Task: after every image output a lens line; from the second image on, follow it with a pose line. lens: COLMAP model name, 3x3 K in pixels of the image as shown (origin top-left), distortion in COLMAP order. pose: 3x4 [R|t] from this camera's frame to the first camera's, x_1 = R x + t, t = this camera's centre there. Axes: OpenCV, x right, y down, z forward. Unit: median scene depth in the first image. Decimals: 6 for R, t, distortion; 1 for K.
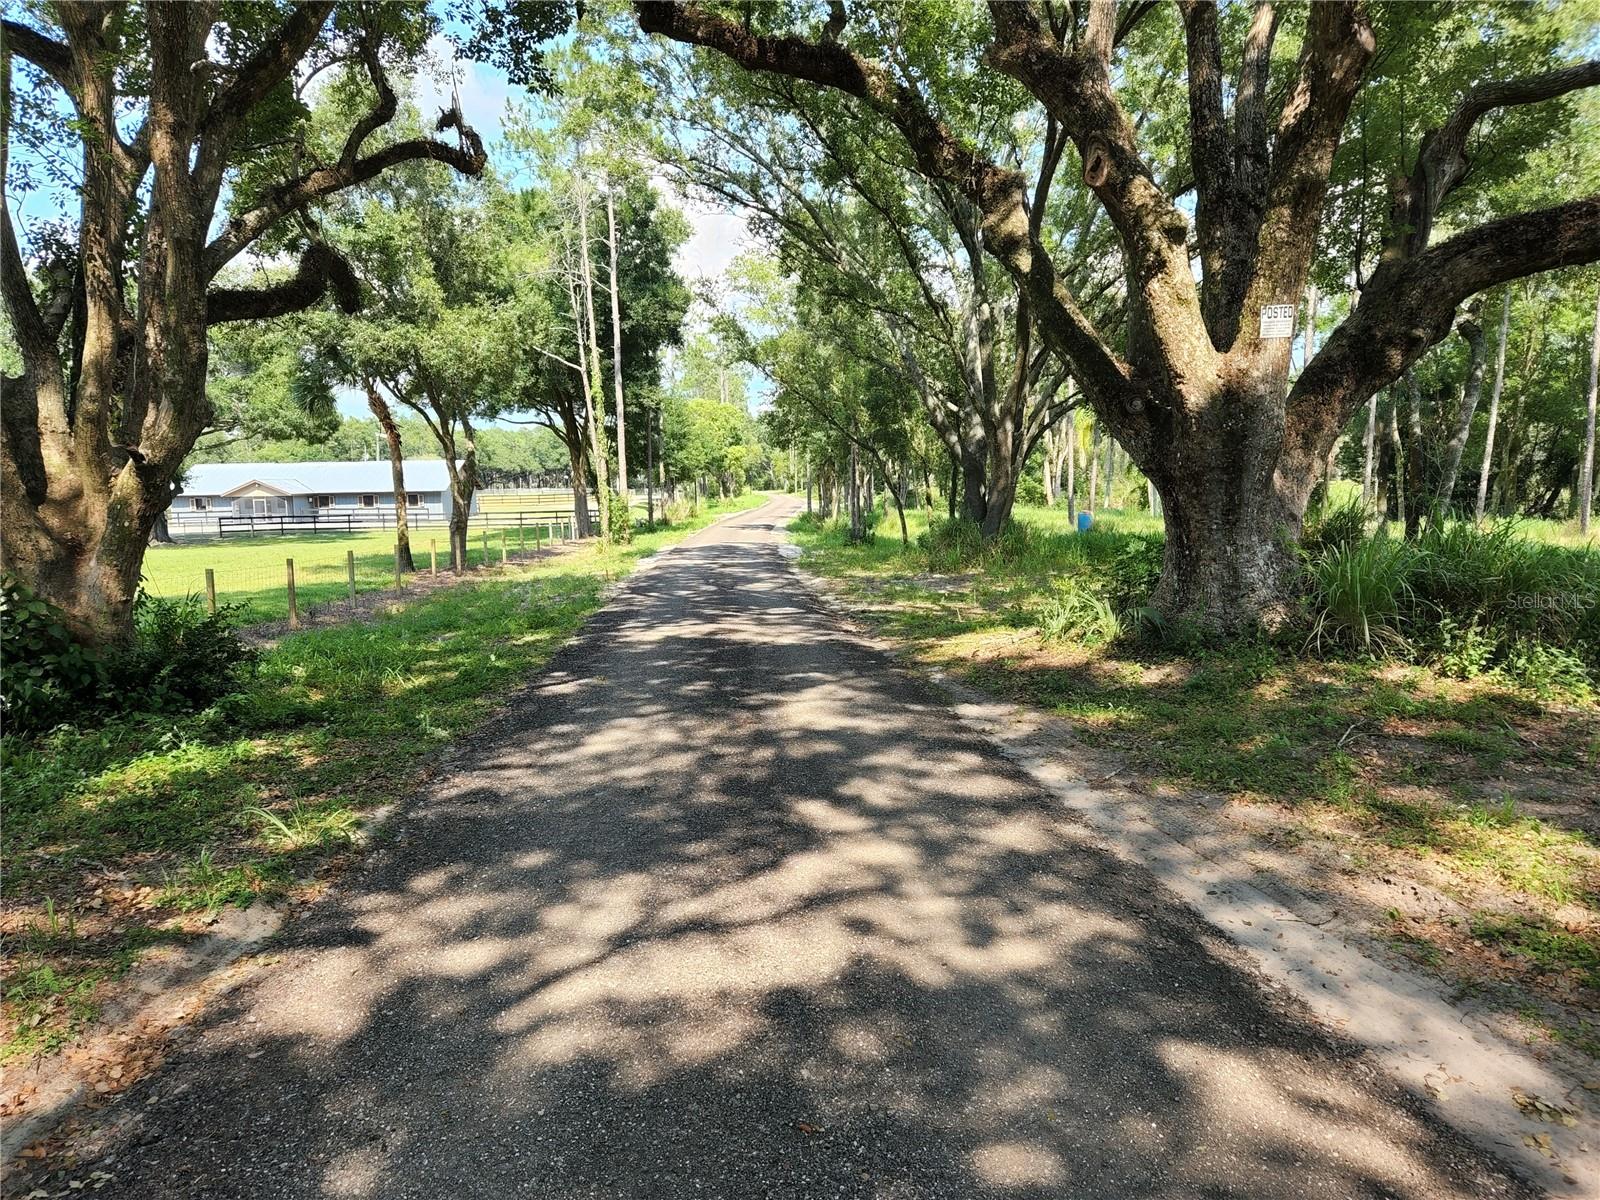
lens RADIAL K [[1047.5, 0, 800.0], [0, 1047.5, 600.0], [0, 0, 1]] dist [0.039523, -0.001653]
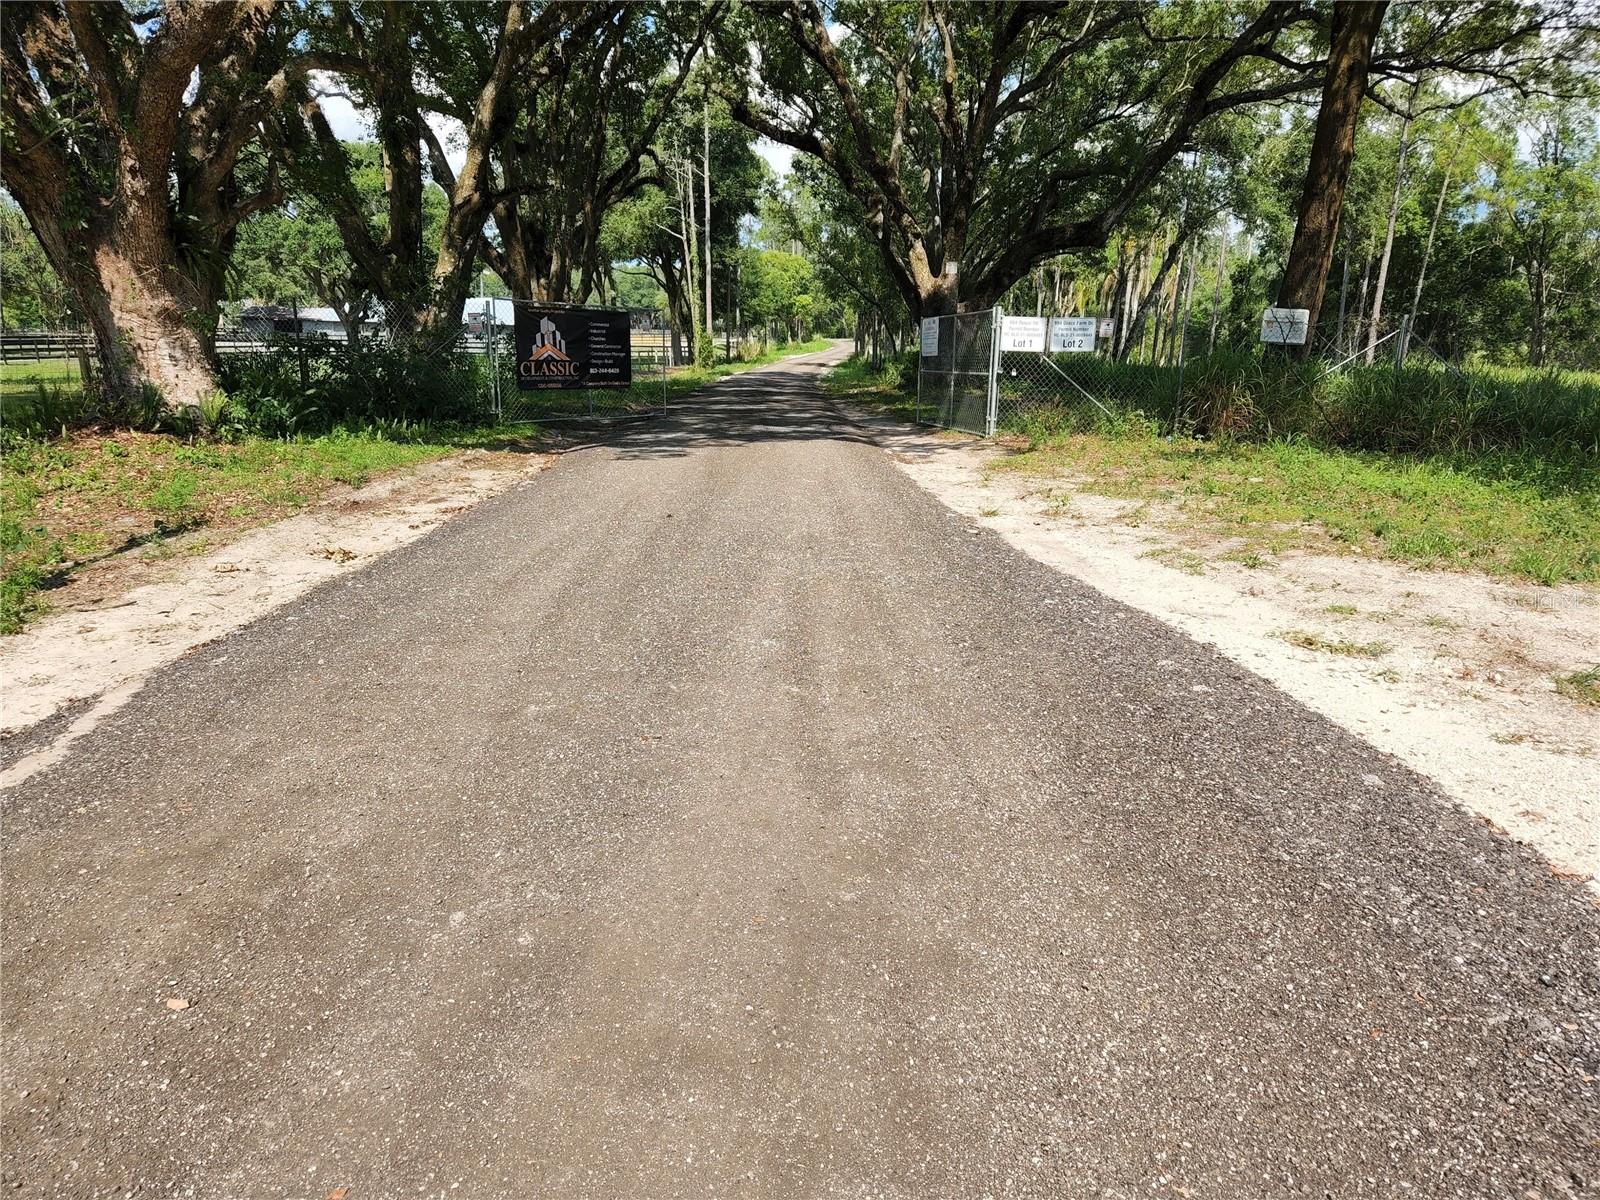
lens RADIAL K [[1047.5, 0, 800.0], [0, 1047.5, 600.0], [0, 0, 1]] dist [0.039523, -0.001653]
pose [[0.996737, 0.050555, -0.062920, 0.048563], [-0.041362, 0.989333, 0.139676, 0.044398], [0.069310, -0.136618, 0.988196, -0.356623]]
